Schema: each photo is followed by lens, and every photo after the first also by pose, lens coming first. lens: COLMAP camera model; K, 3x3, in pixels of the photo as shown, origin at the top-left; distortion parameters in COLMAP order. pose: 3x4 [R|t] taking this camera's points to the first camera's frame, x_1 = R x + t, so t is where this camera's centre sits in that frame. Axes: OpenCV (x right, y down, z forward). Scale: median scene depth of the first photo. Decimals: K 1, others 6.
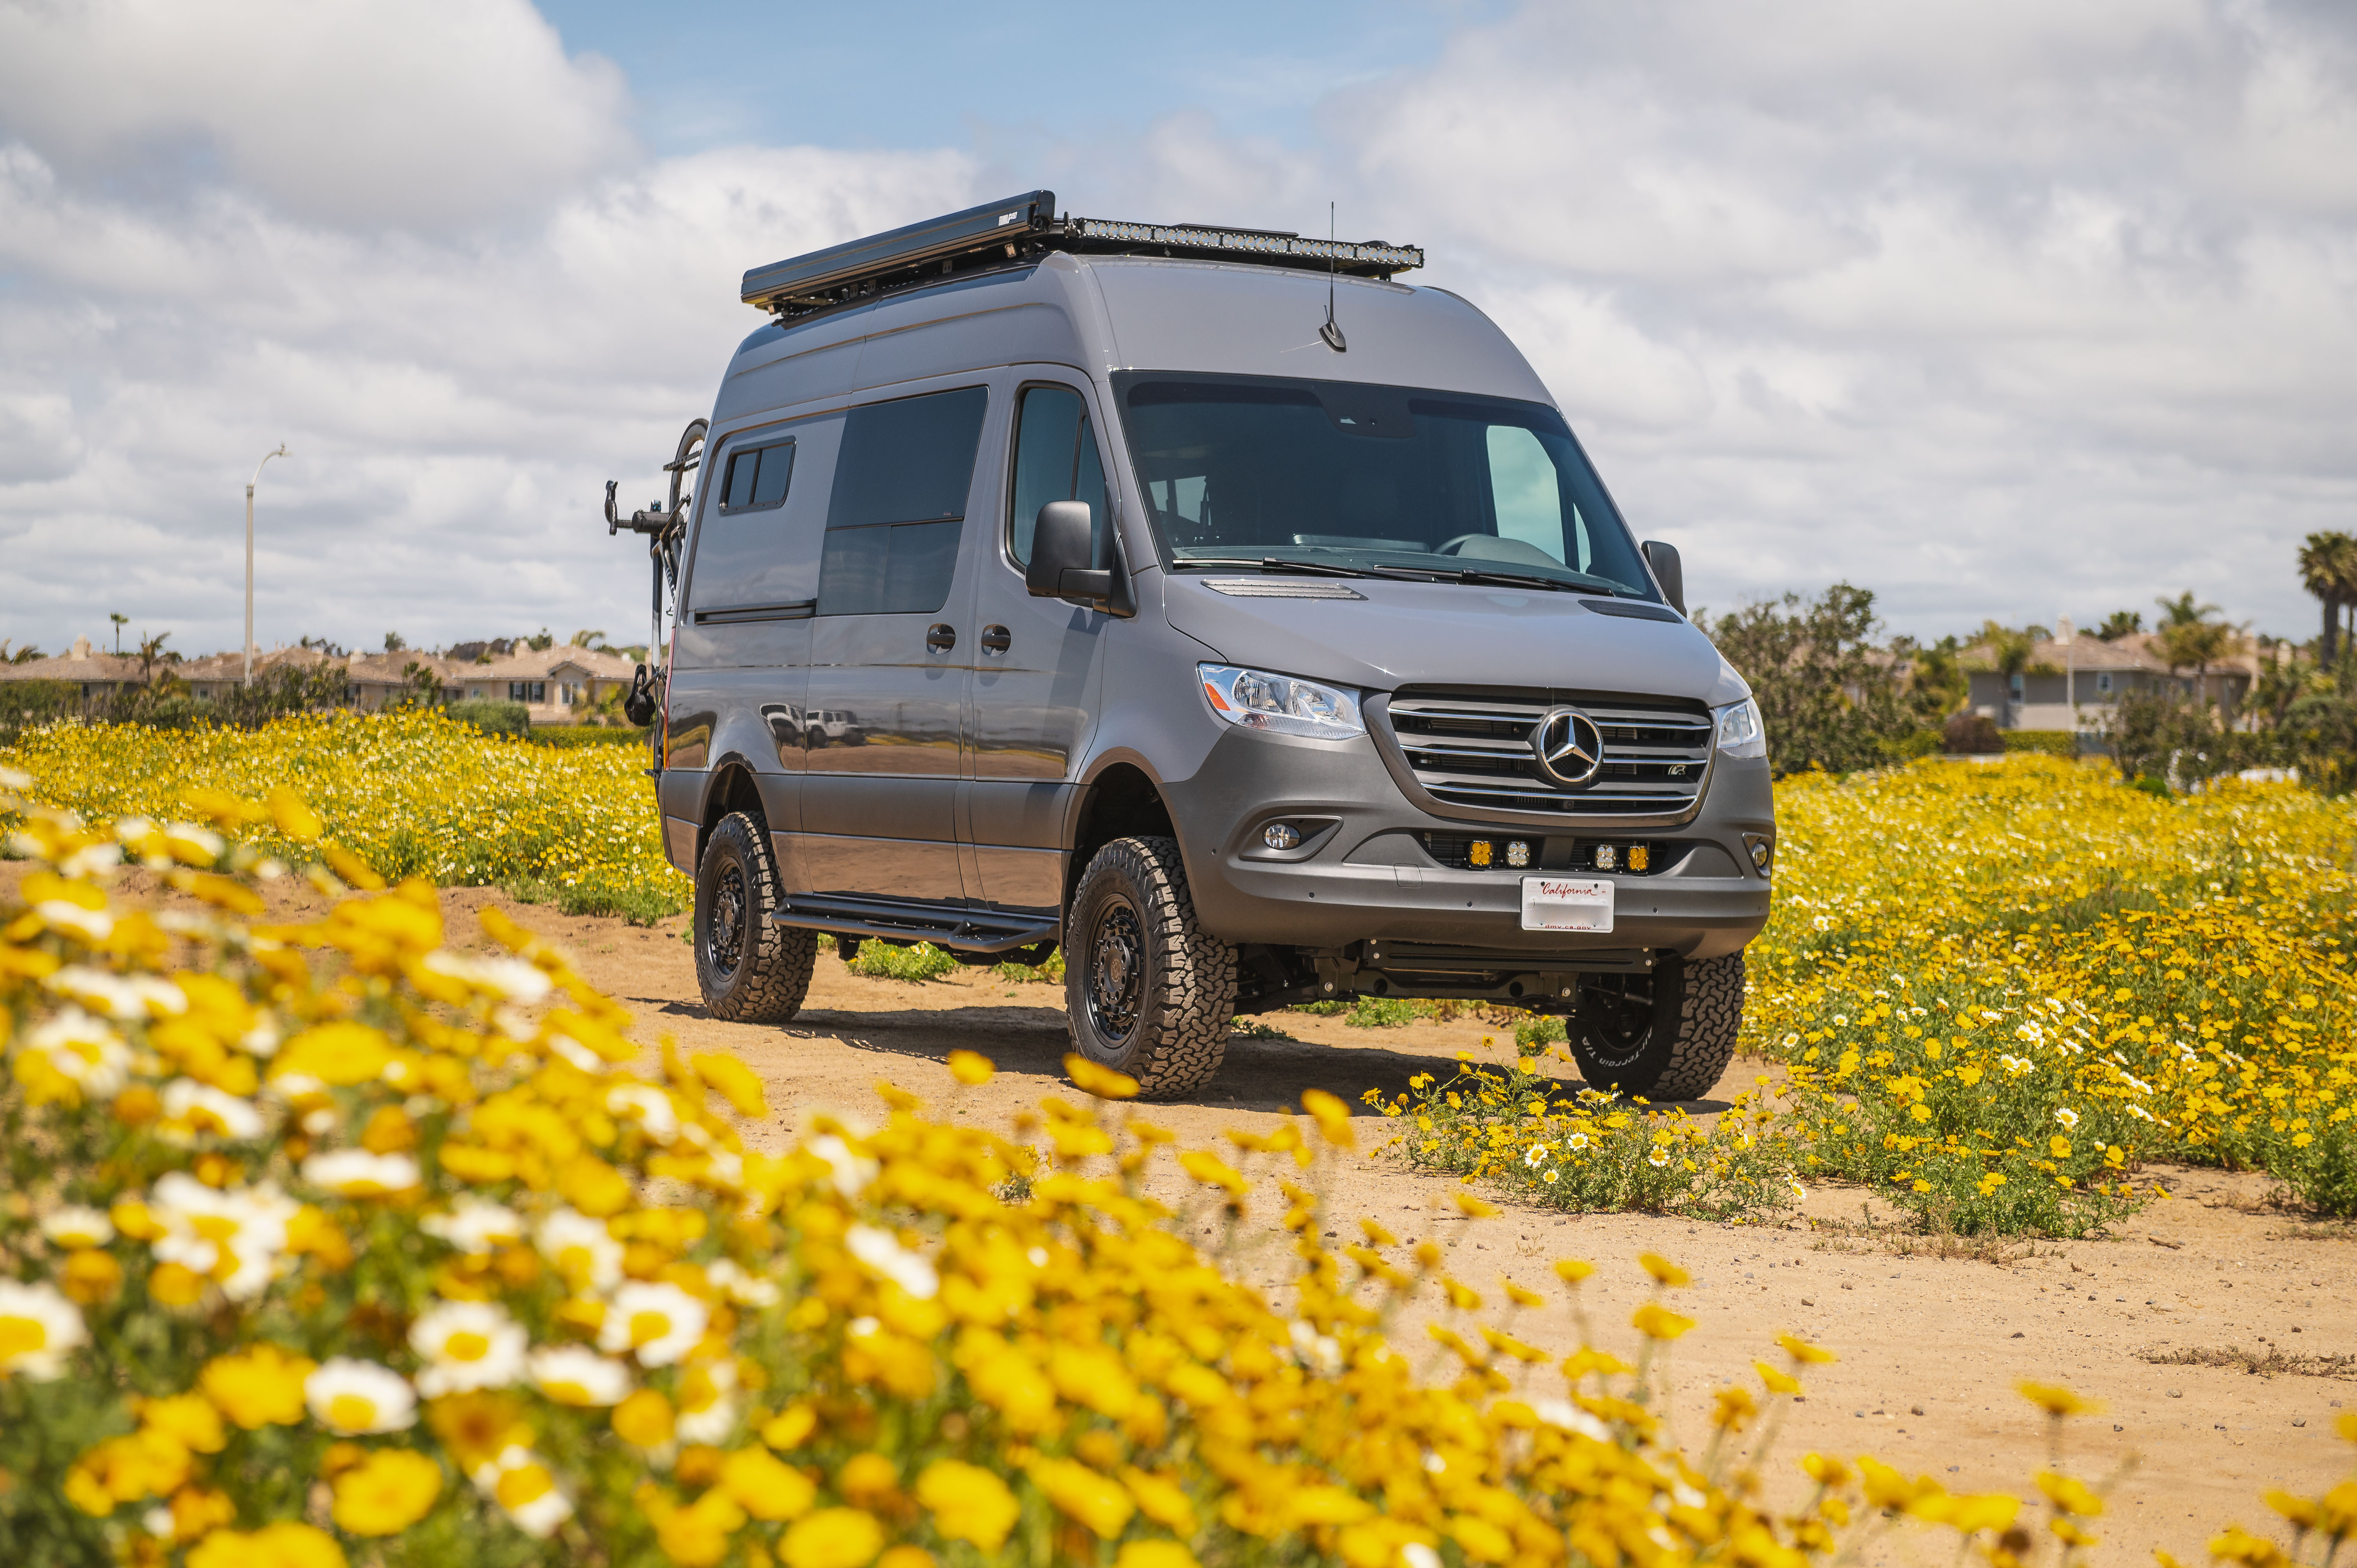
lens RADIAL K [[4203.9, 0, 1178.5], [0, 4203.9, 784.0], [0, 0, 1]] dist [-0.004626, 0.036408]
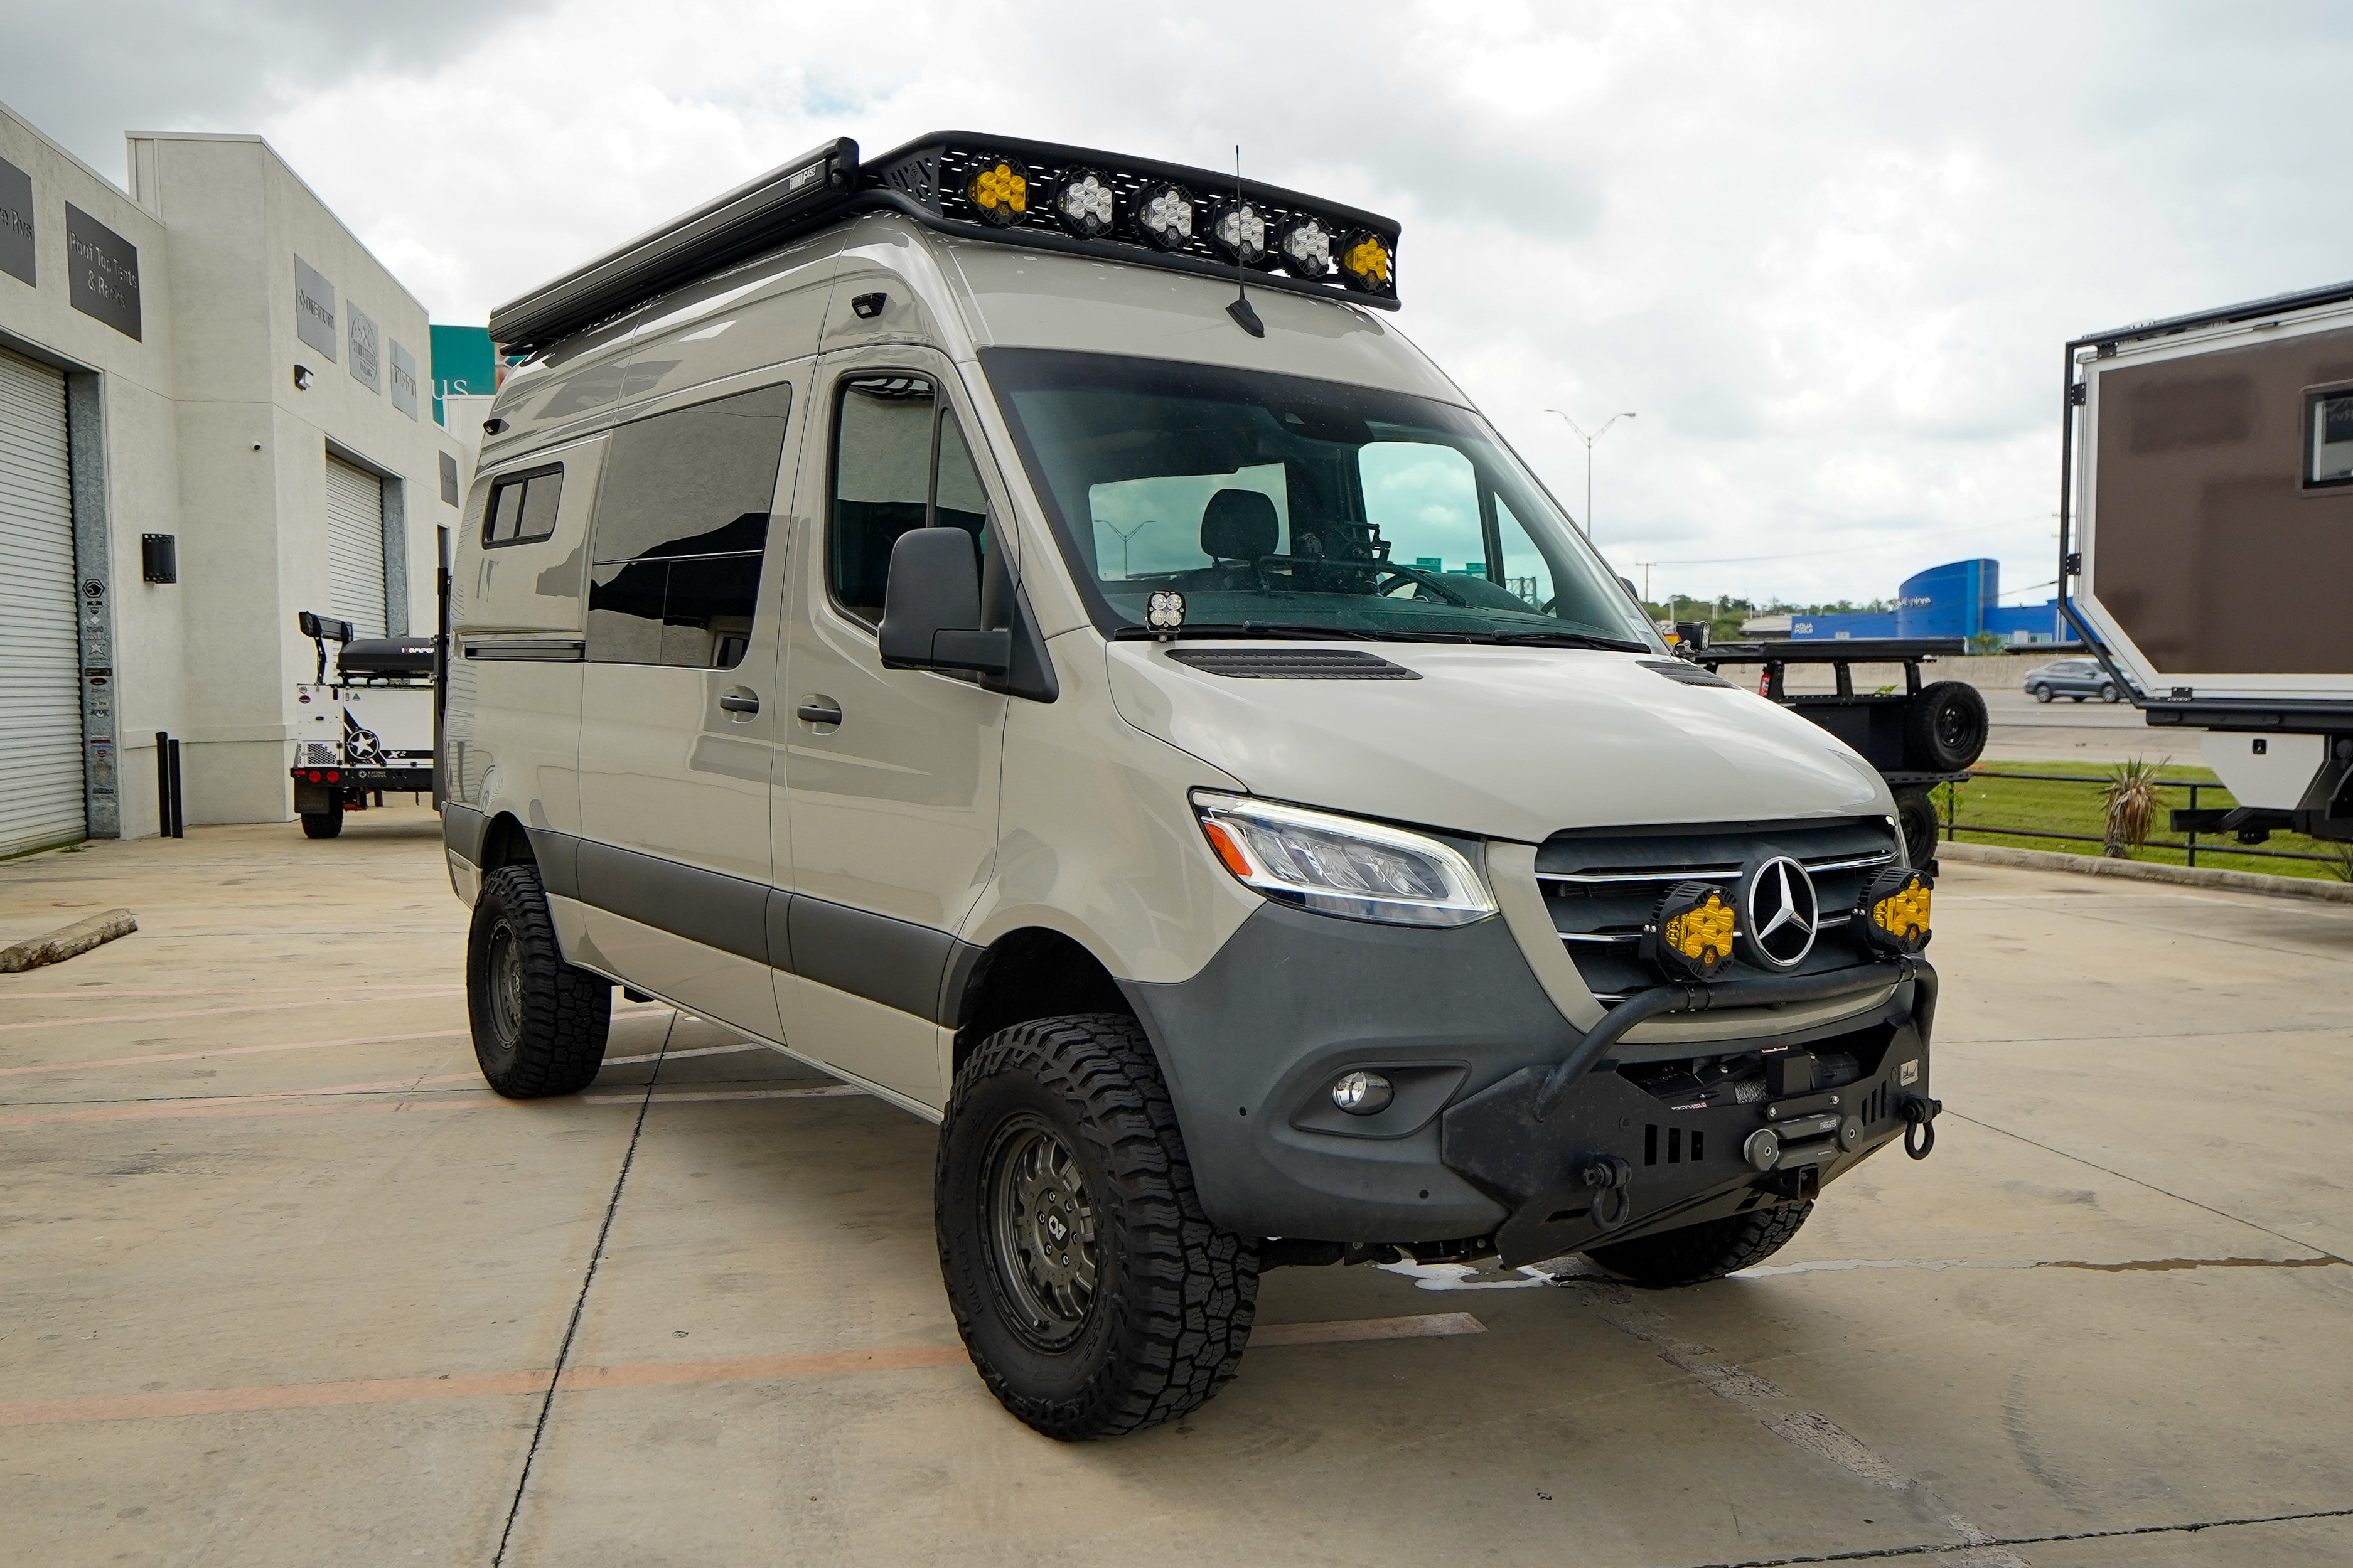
lens RADIAL K [[1838.1, 0, 1176.5], [0, 1838.1, 784.0], [0, 0, 1]] dist [0.036371, -0.000342]
pose [[0.980343, -0.034750, 0.194217, -0.045119], [0.021104, 0.997189, 0.071891, -0.044395], [-0.196169, -0.066379, 0.978321, 0.663545]]
